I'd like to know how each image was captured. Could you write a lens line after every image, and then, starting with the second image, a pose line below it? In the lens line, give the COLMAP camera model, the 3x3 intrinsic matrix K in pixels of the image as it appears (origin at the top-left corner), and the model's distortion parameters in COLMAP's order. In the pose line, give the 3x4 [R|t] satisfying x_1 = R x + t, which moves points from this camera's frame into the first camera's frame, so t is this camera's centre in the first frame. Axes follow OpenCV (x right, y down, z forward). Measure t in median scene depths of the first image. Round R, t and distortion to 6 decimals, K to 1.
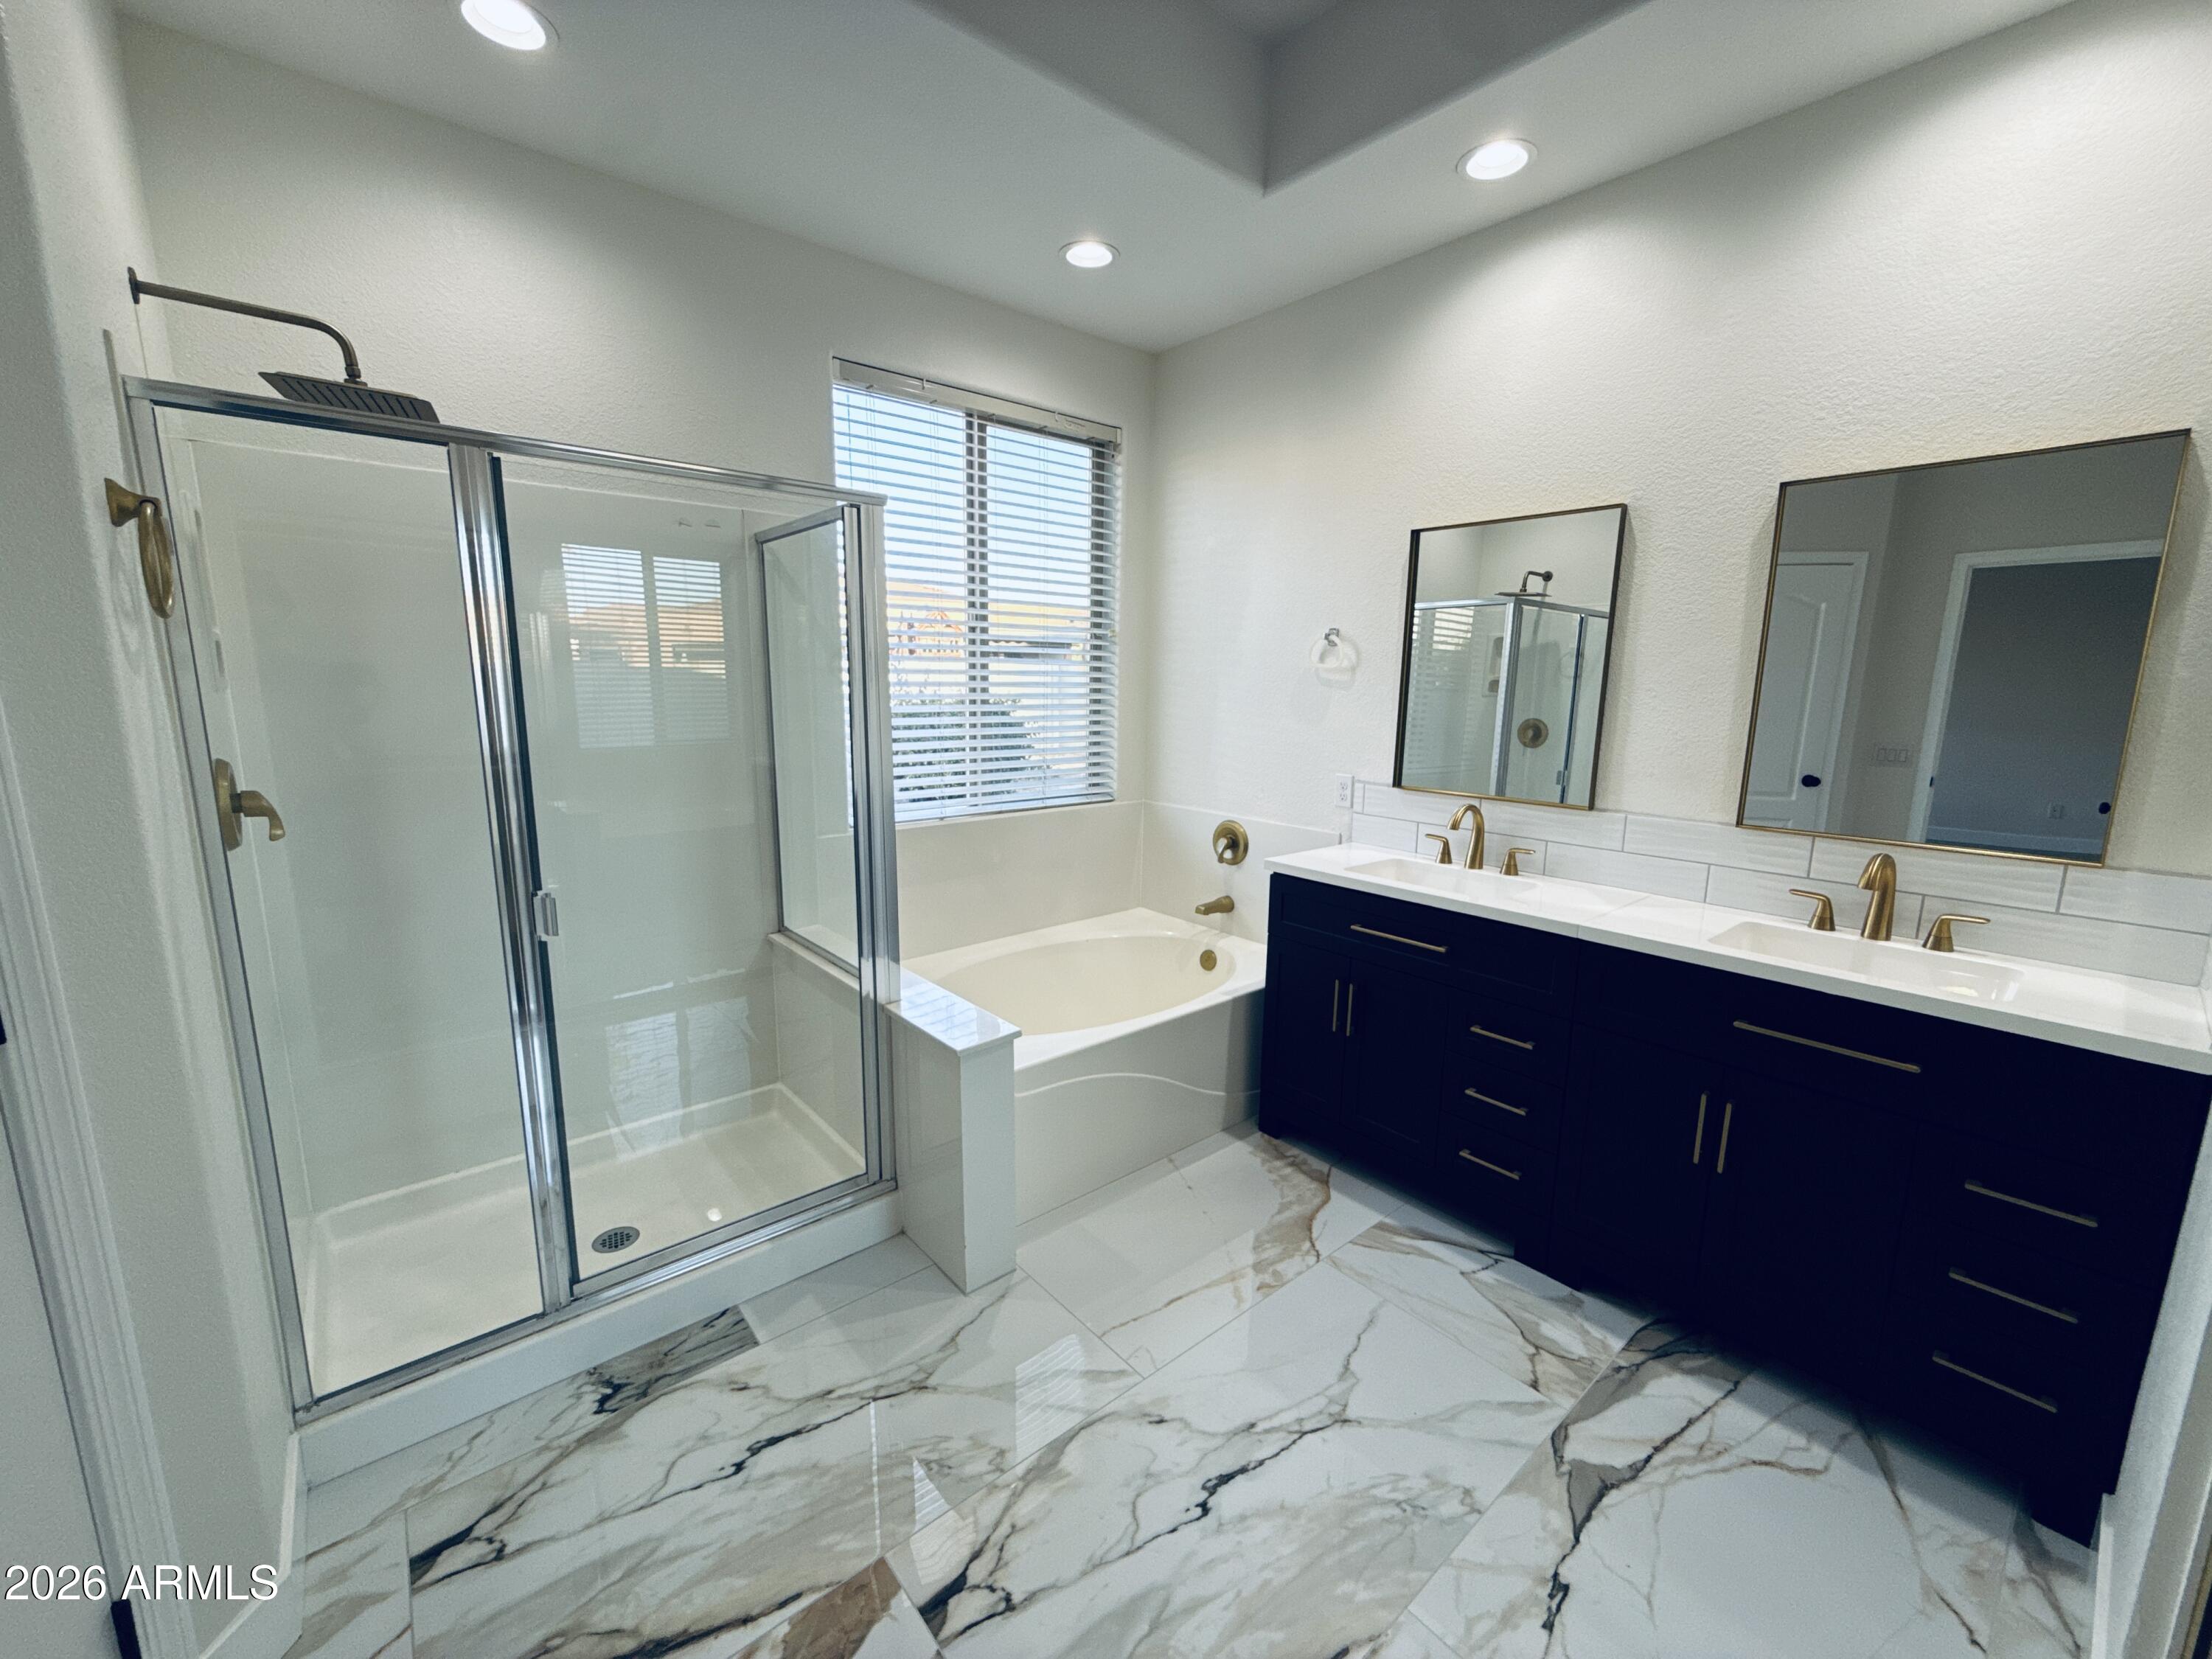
lens RADIAL K [[888.1, 0, 1106.0], [0, 888.1, 829.5], [0, 0, 1]] dist [0.000199, 0.000029]
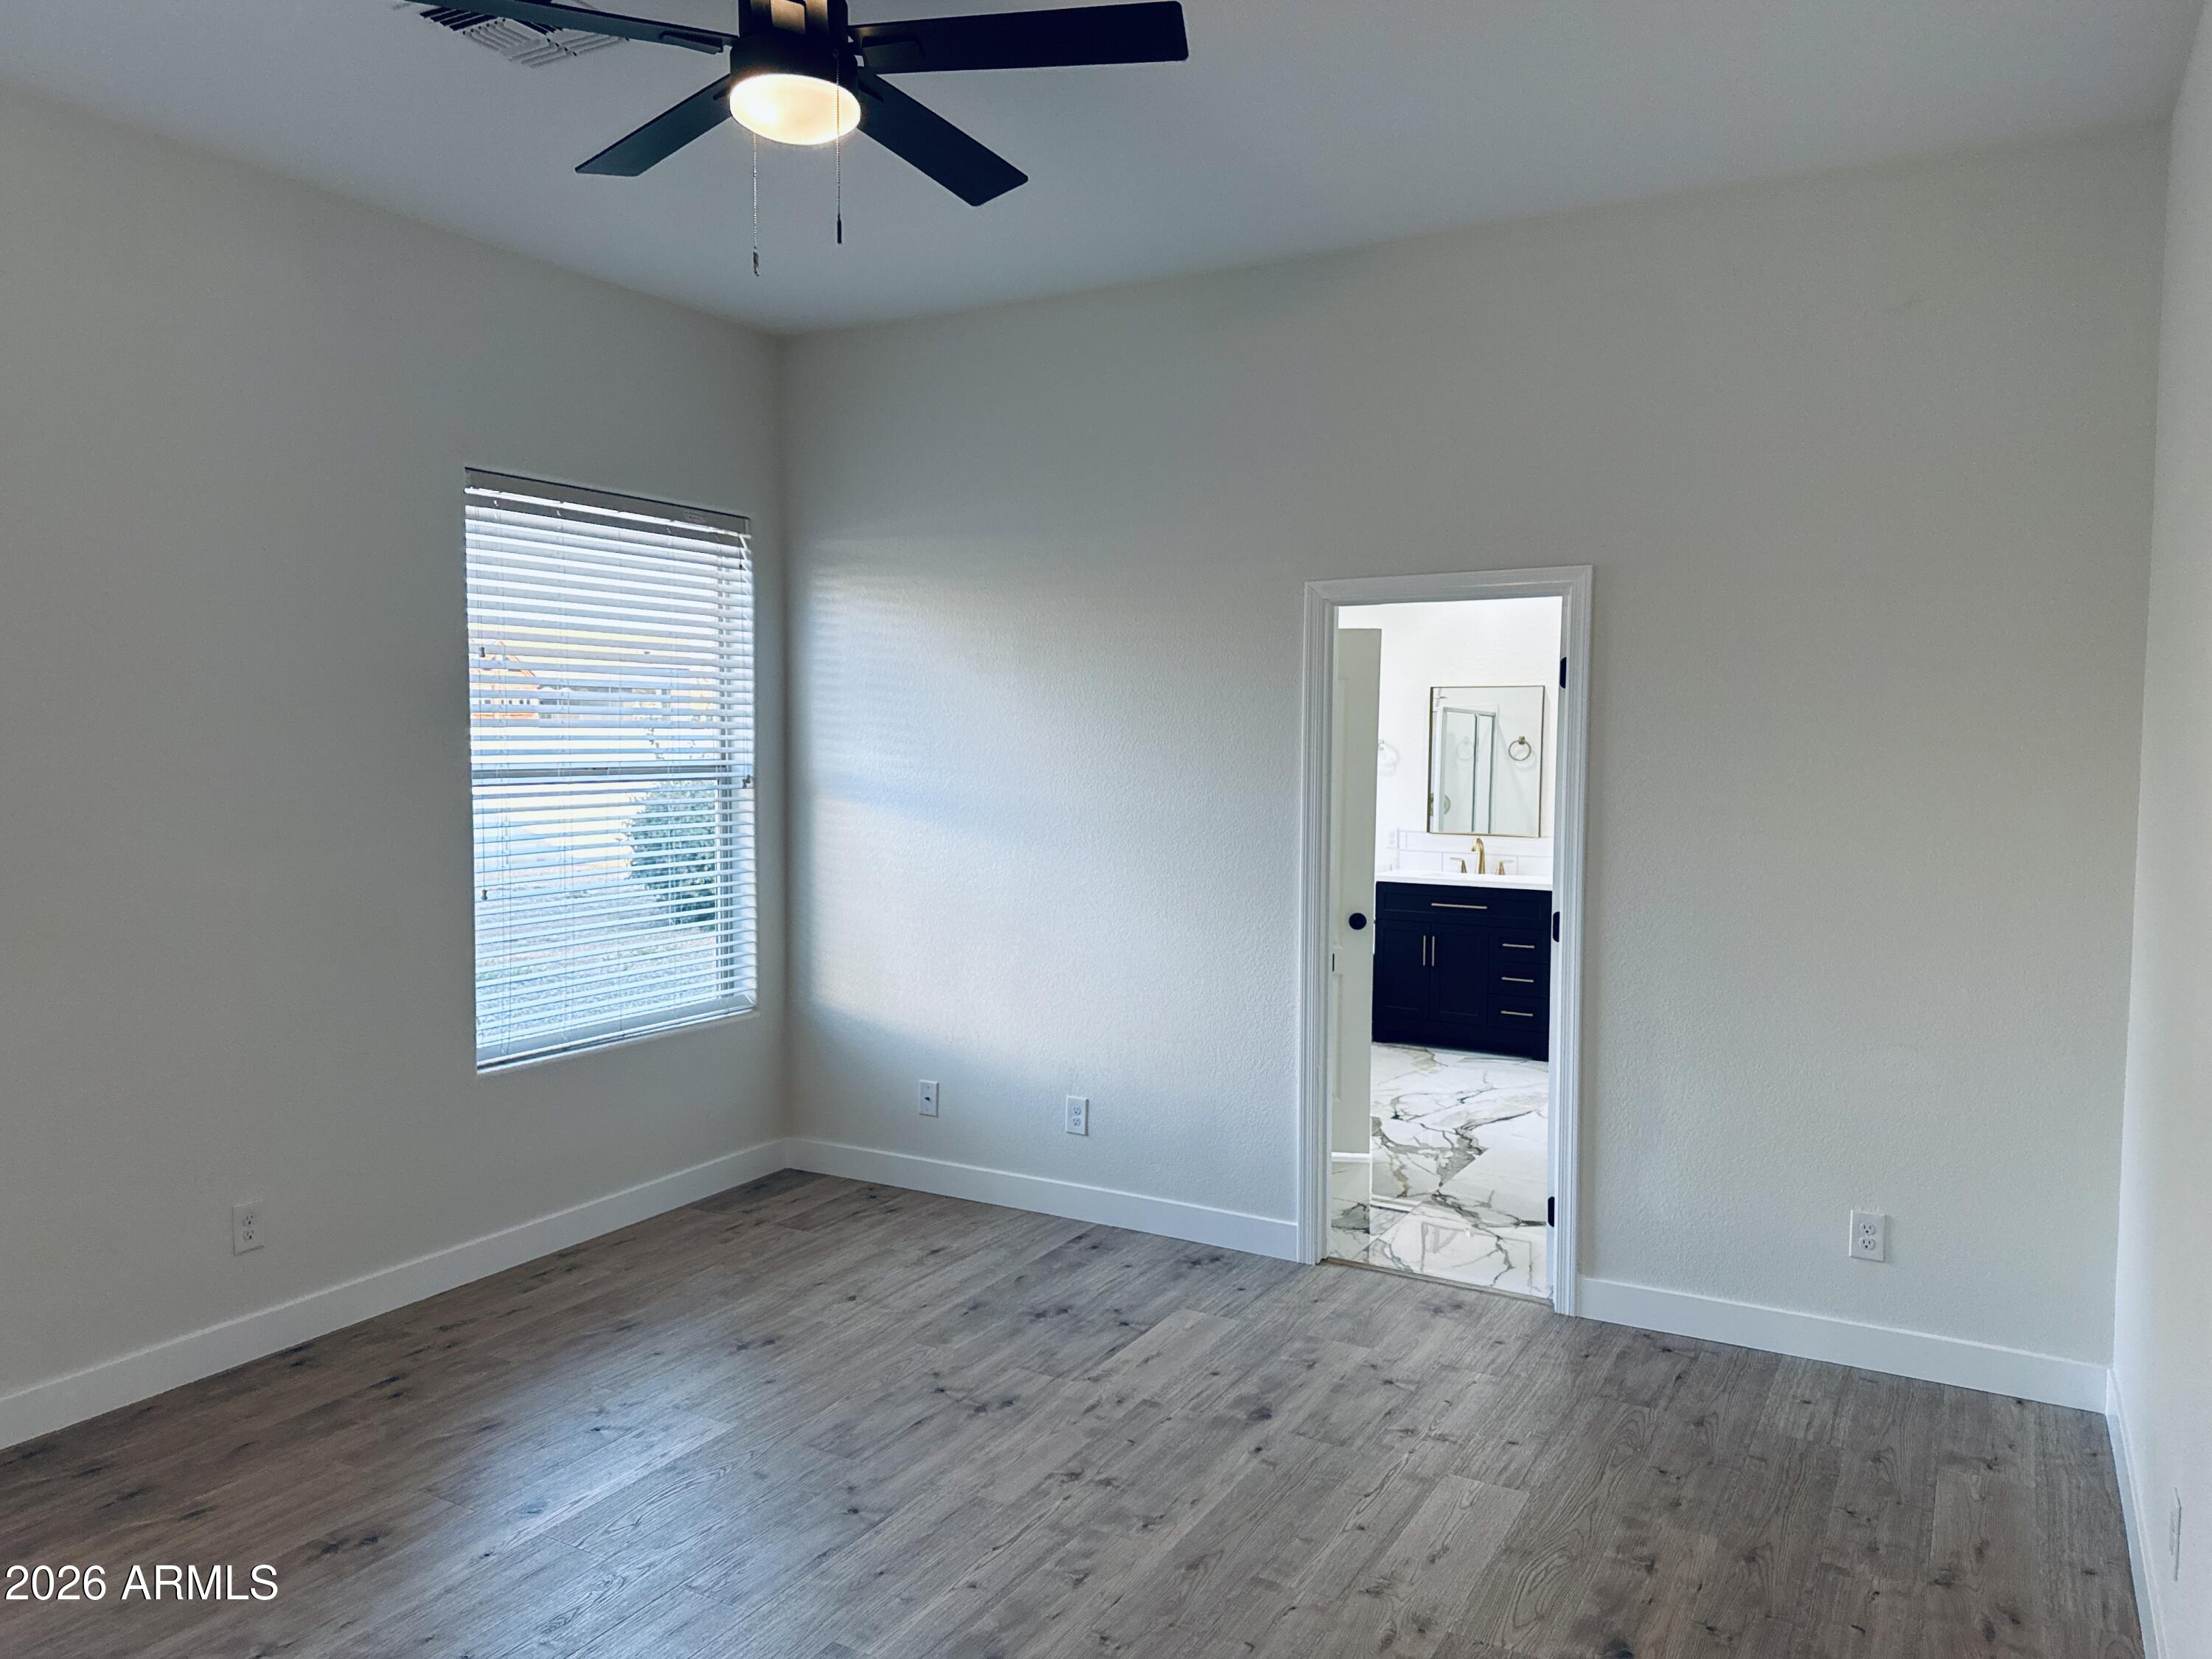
lens RADIAL K [[1565.3, 0, 1103.3], [0, 1565.3, 840.3], [0, 0, 1]] dist [0.137200, -0.211546]
pose [[0.936687, -0.024040, 0.349341, -1.343014], [0.058147, 0.994468, -0.087475, 0.198480], [-0.345305, 0.102249, 0.932904, -1.637825]]
